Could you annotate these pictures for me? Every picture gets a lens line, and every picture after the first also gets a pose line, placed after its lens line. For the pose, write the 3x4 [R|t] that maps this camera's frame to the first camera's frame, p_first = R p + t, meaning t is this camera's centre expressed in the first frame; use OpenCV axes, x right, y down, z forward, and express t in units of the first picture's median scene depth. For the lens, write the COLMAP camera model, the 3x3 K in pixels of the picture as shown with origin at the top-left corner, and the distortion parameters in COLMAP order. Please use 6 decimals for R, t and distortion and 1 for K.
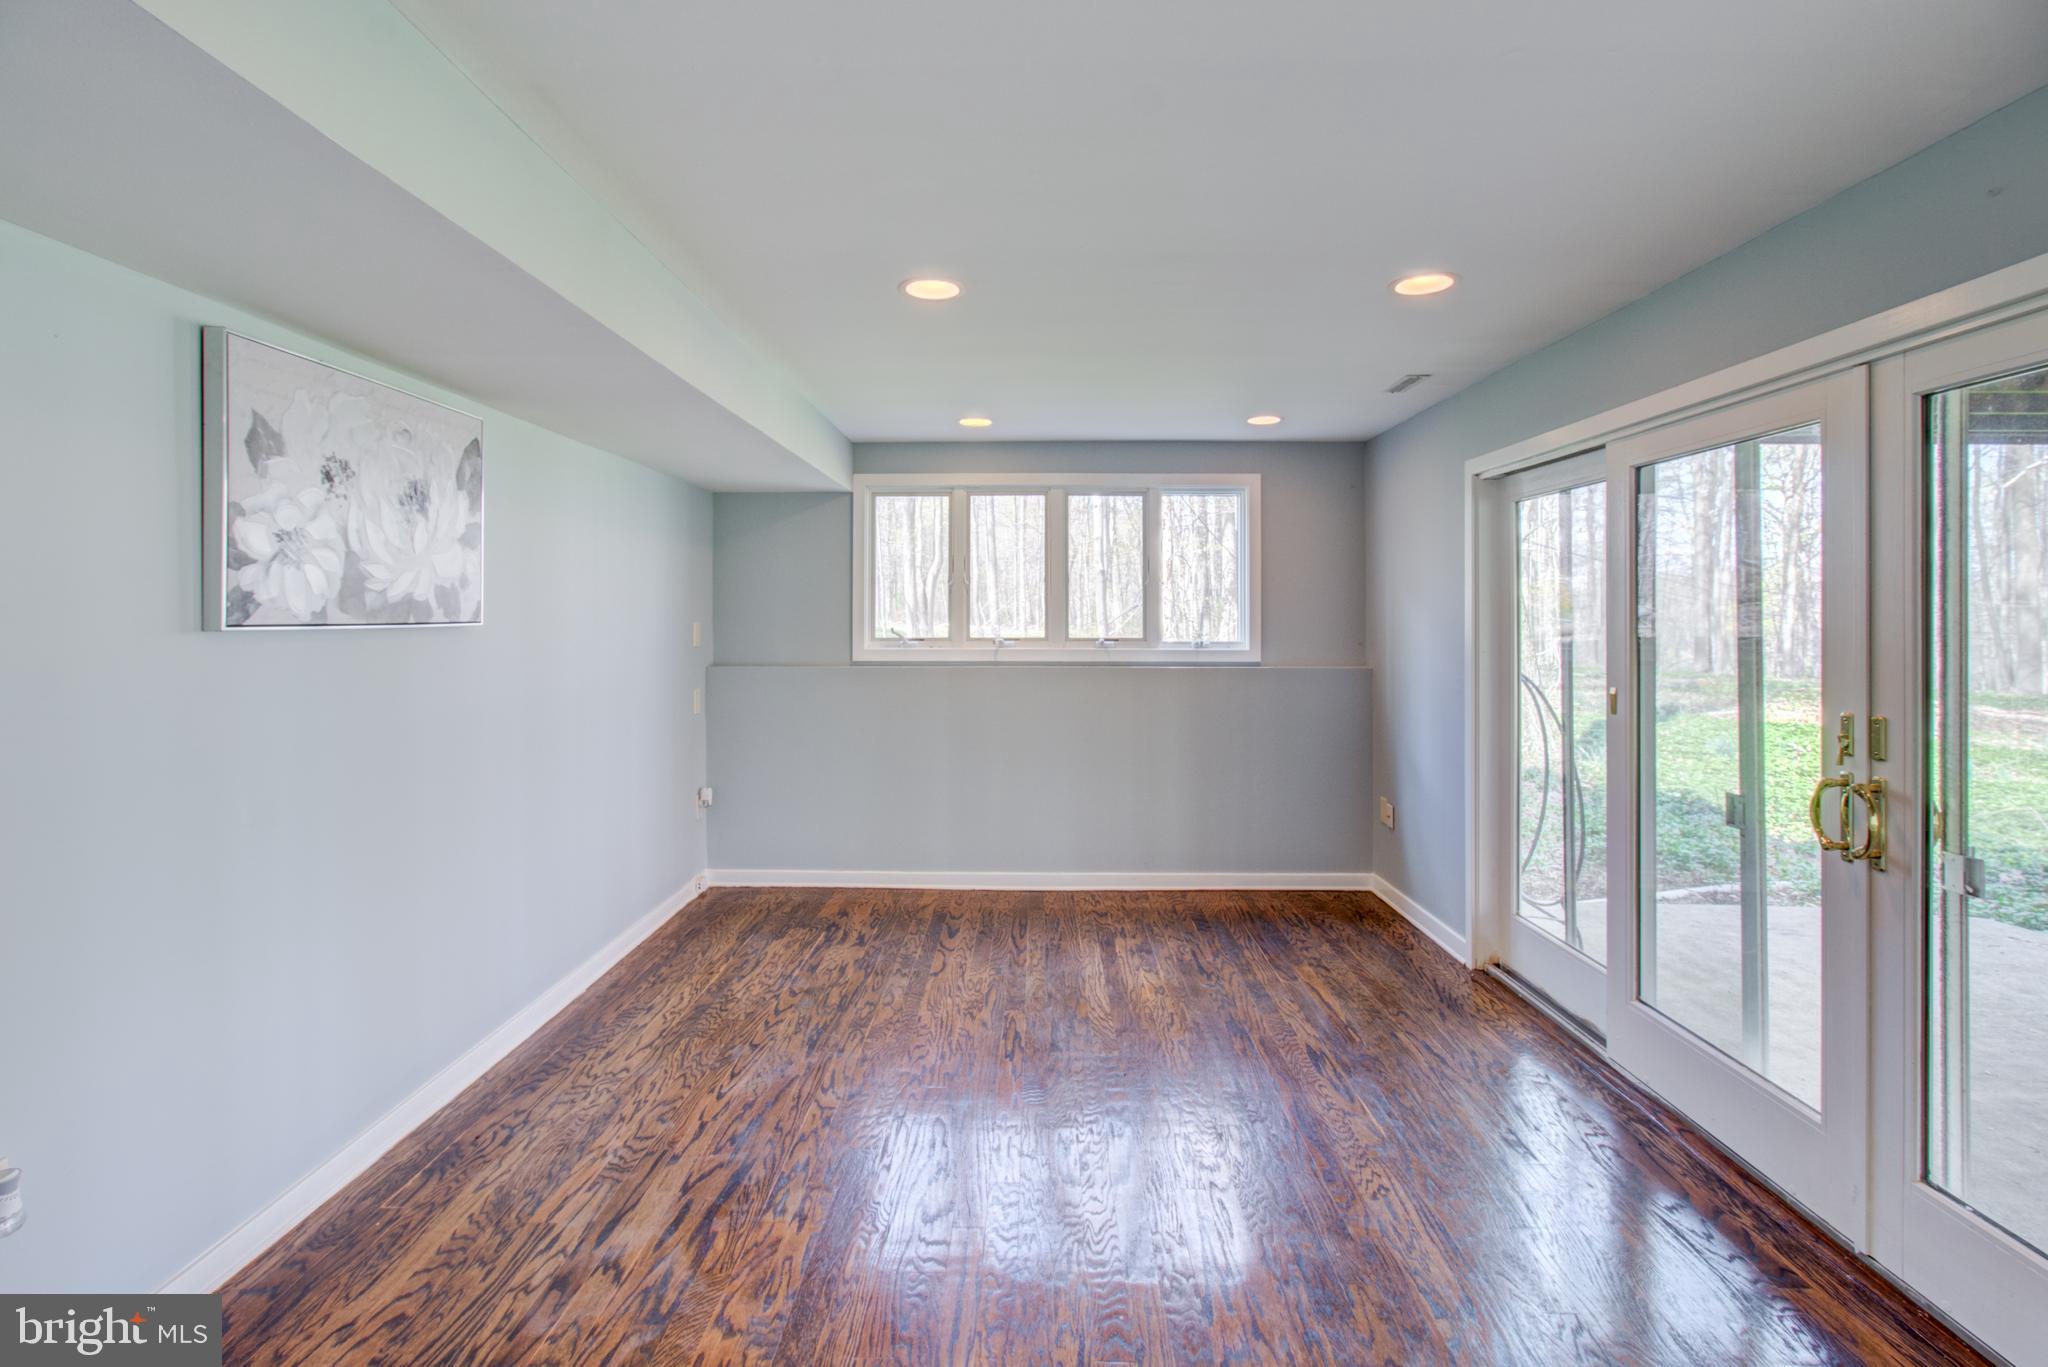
lens RADIAL K [[967.7, 0, 1021.3], [0, 967.7, 631.1], [0, 0, 1]] dist [-0.045844, 0.026793]
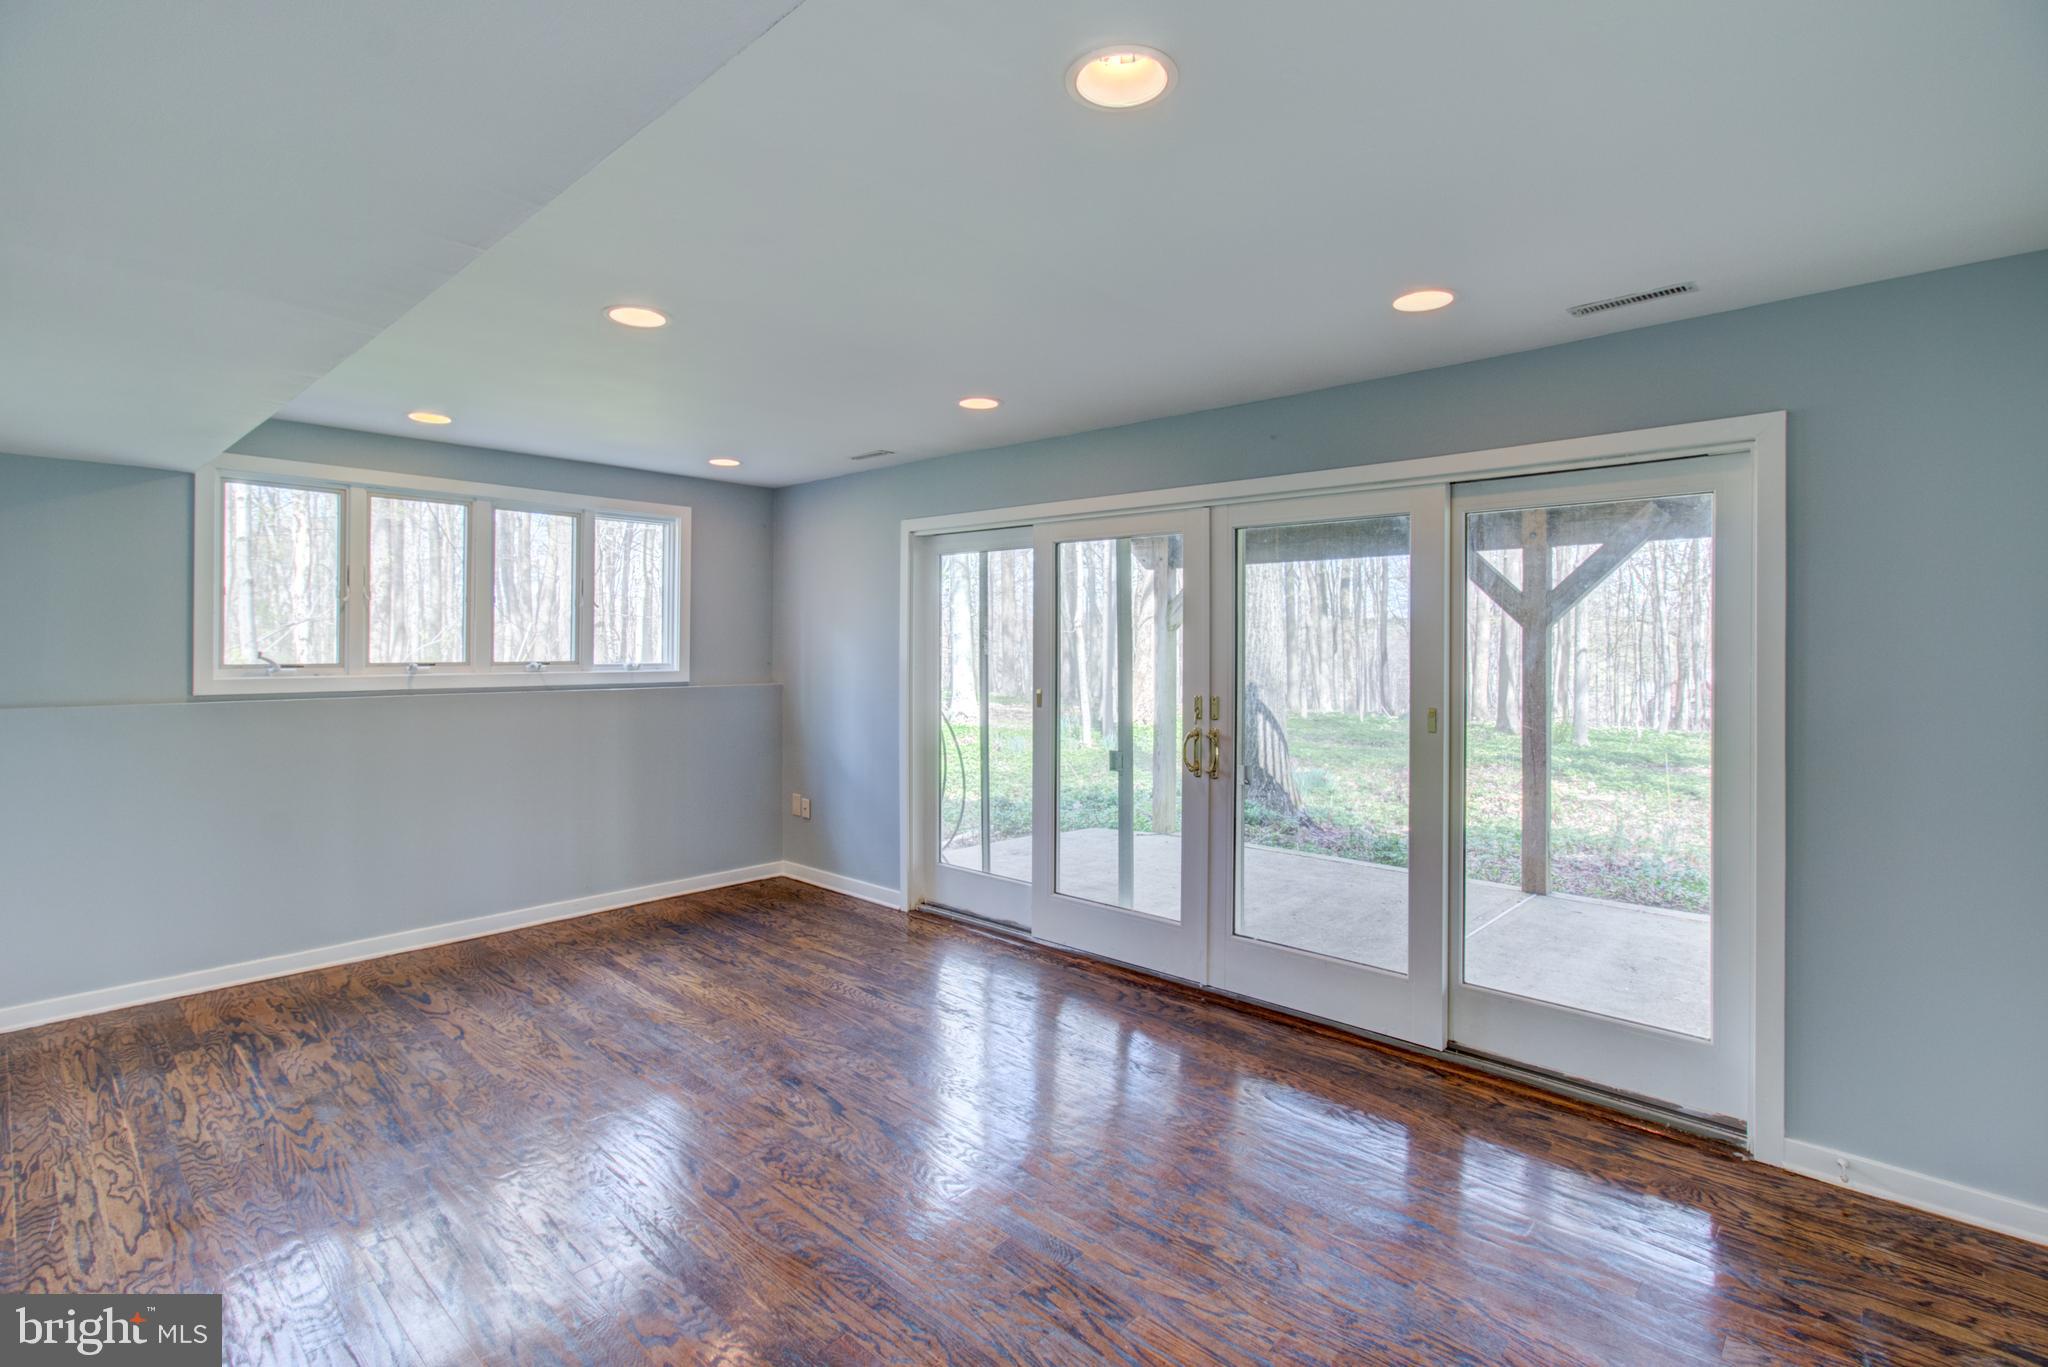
lens RADIAL K [[959.1, 0, 1019.5], [0, 959.1, 659.1], [0, 0, 1]] dist [0.000552, -0.000097]
pose [[0.665367, -0.011103, 0.746433, -0.436890], [0.005795, 0.999936, 0.009708, -0.002338], [-0.746494, -0.002134, 0.665389, 0.016775]]
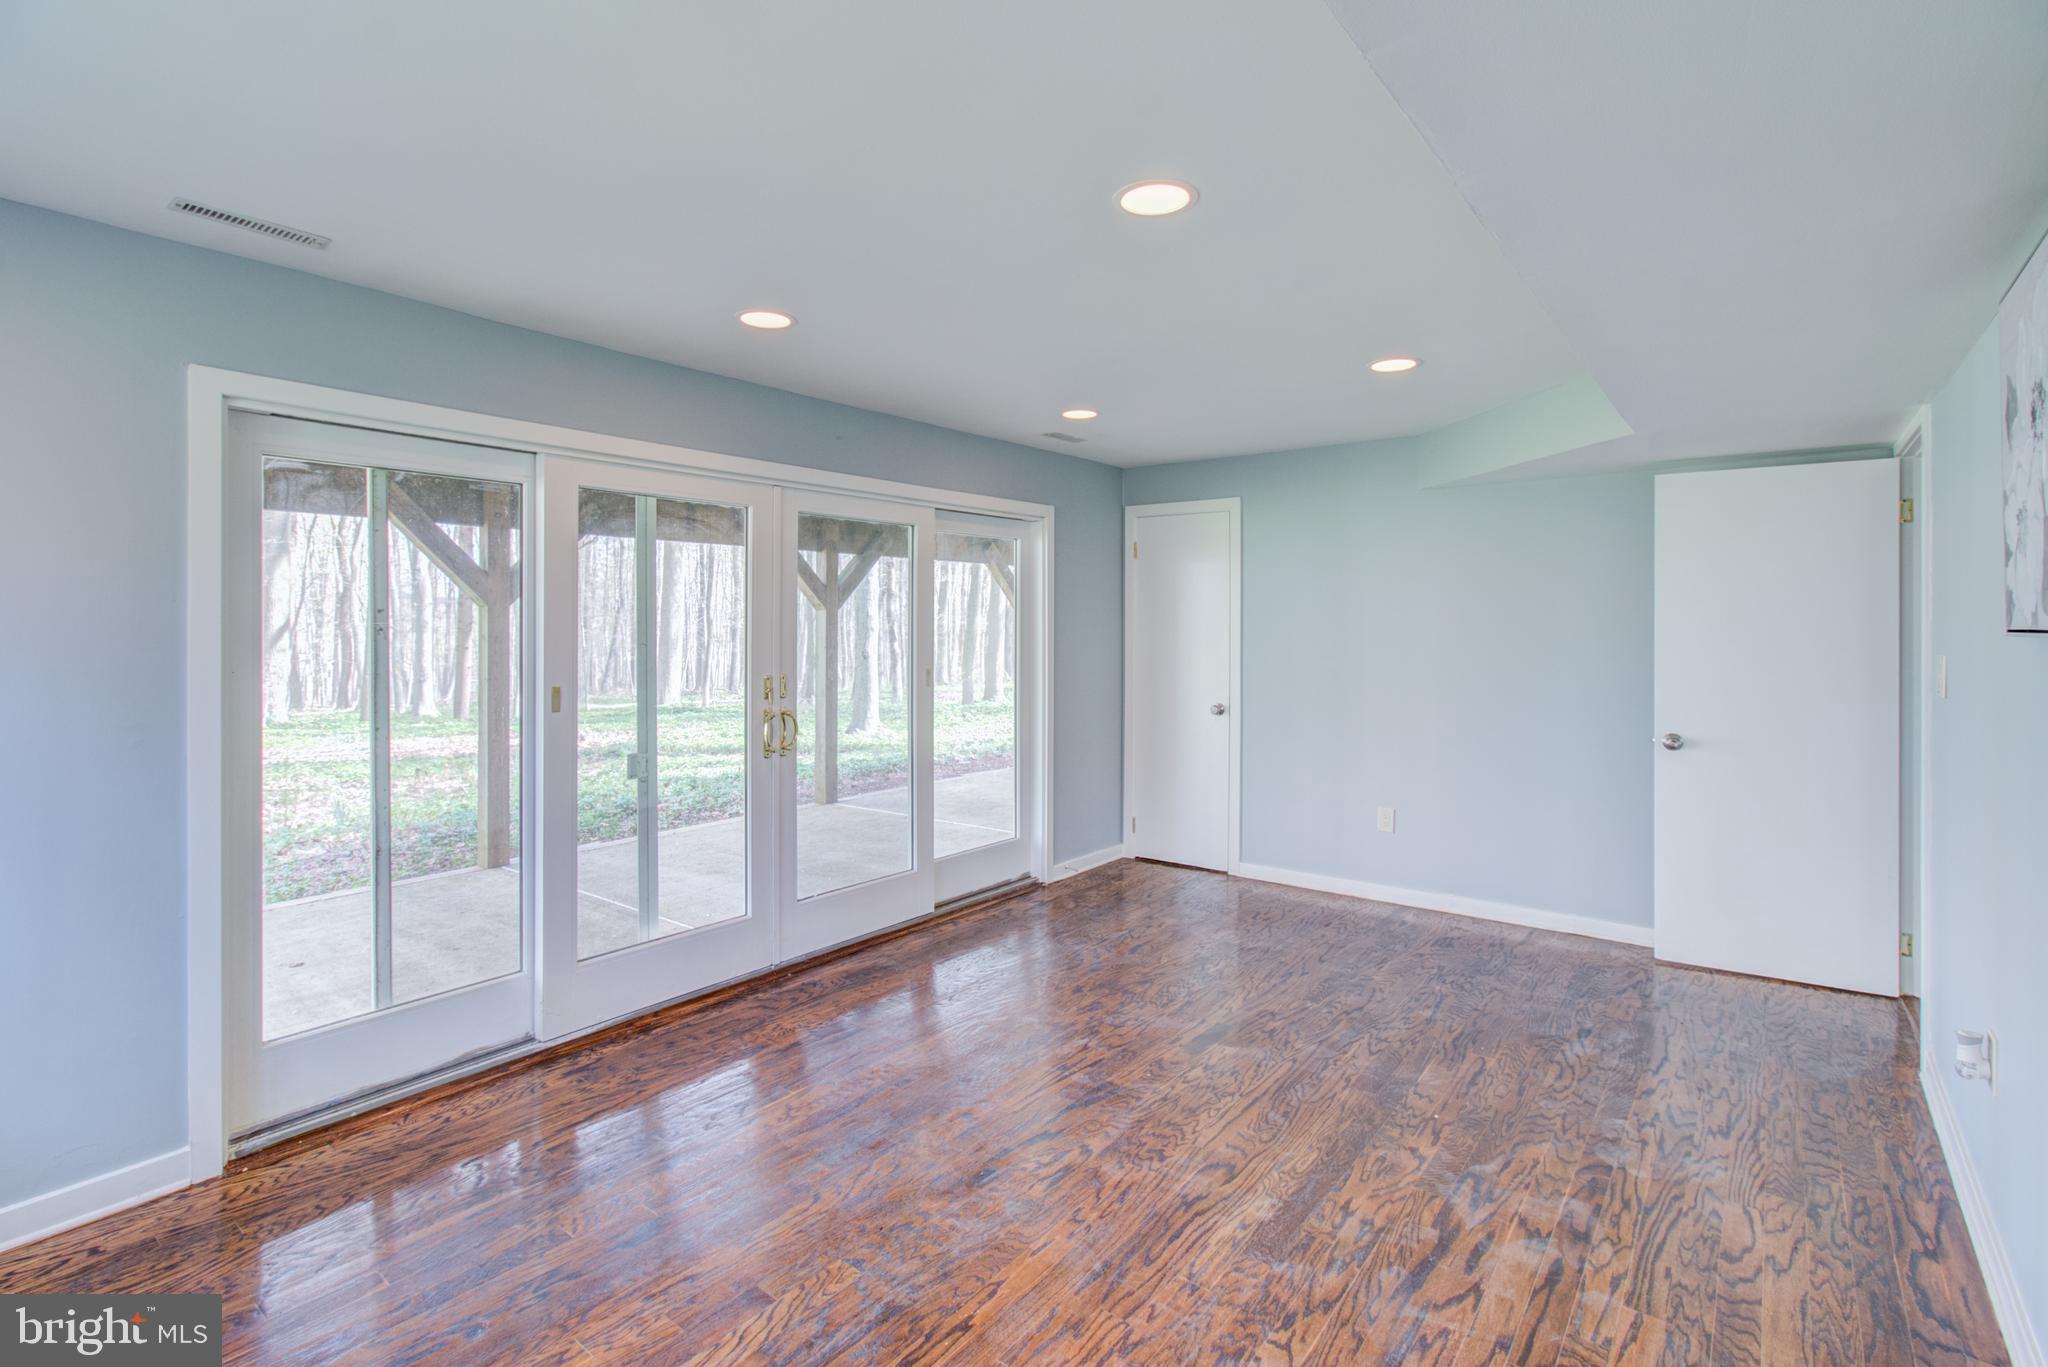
lens RADIAL K [[982.0, 0, 1000.0], [0, 982.0, 615.5], [0, 0, 1]] dist [0.001554, 0.014187]
pose [[-0.791080, -0.000464, 0.611713, -0.372737], [0.000276, 0.999999, 0.001116, -0.018127], [-0.611713, 0.001052, -0.791079, 1.316438]]
